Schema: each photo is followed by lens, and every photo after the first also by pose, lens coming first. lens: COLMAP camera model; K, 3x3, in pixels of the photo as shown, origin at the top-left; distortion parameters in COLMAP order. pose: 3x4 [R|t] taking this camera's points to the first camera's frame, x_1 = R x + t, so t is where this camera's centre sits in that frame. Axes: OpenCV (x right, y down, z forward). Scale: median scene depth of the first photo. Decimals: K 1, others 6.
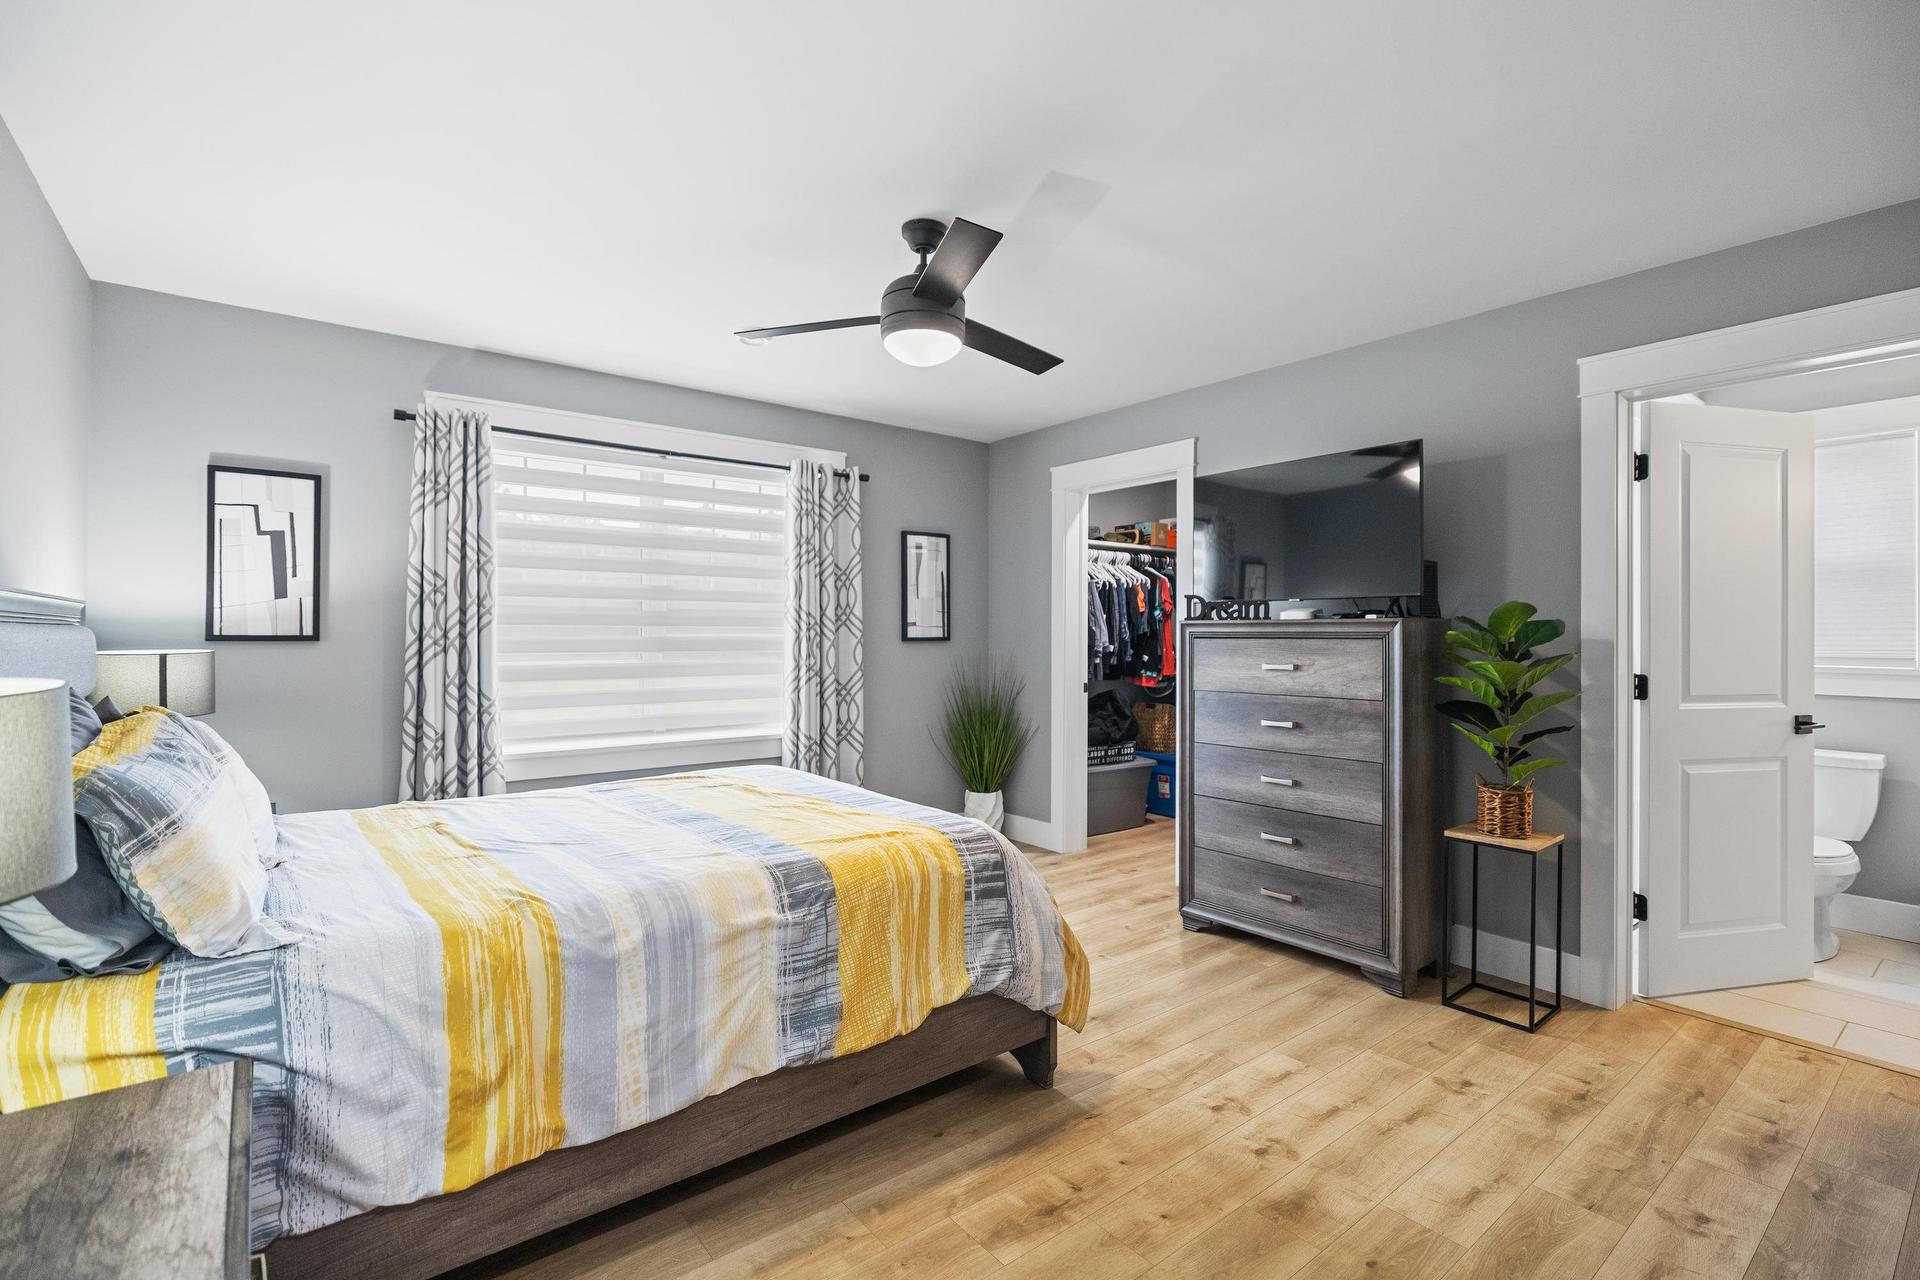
lens RADIAL K [[846.7, 0, 953.3], [0, 846.7, 634.1], [0, 0, 1]] dist [-0.004921, 0.000472]
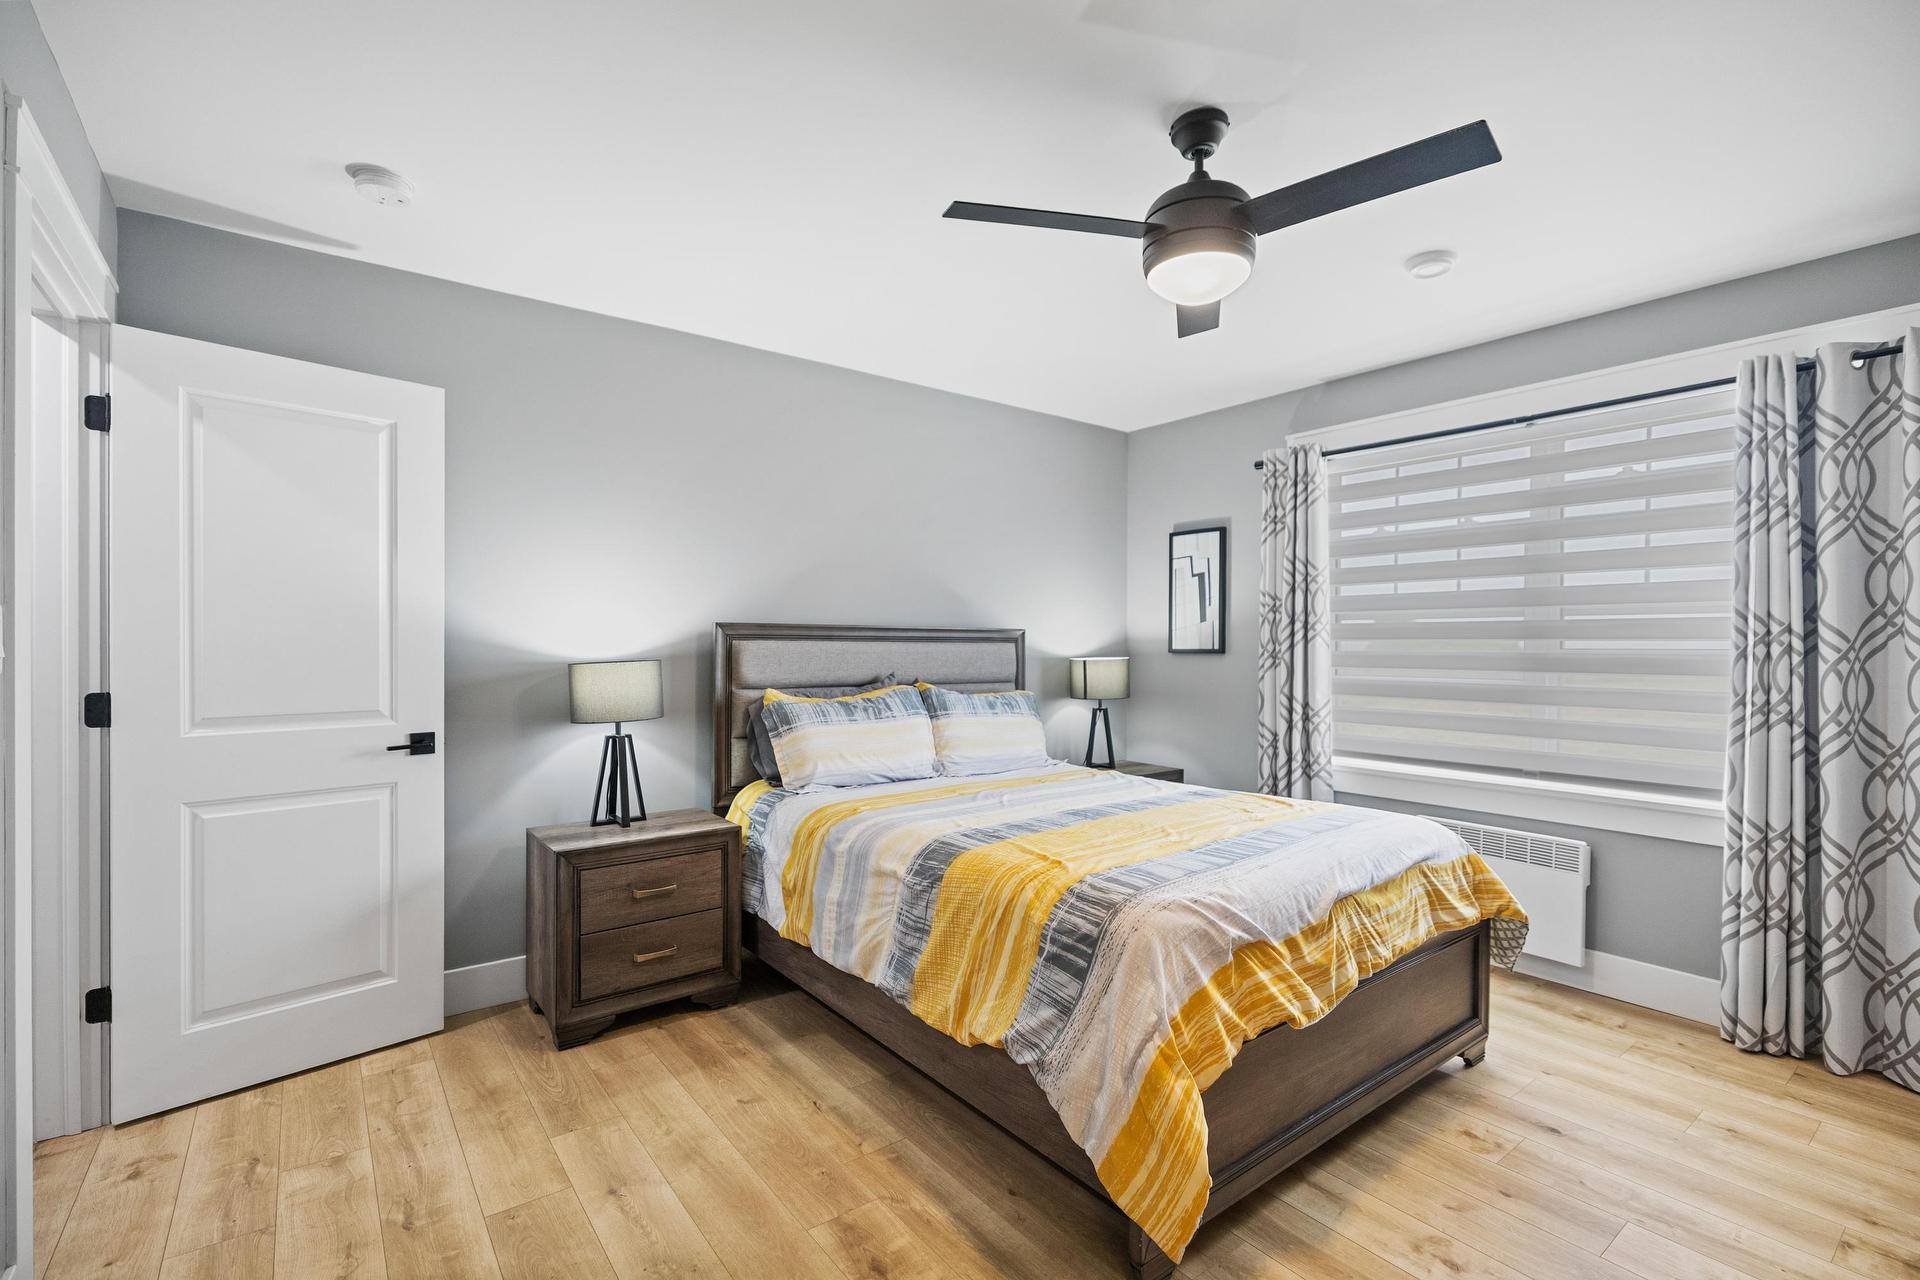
lens RADIAL K [[846.7, 0, 950.3], [0, 846.7, 643.9], [0, 0, 1]] dist [-0.004921, 0.000472]
pose [[0.000438, -0.003795, -0.999993, 0.885043], [-0.002621, 0.999989, -0.003796, -0.000088], [0.999996, 0.002622, 0.000428, 0.912727]]
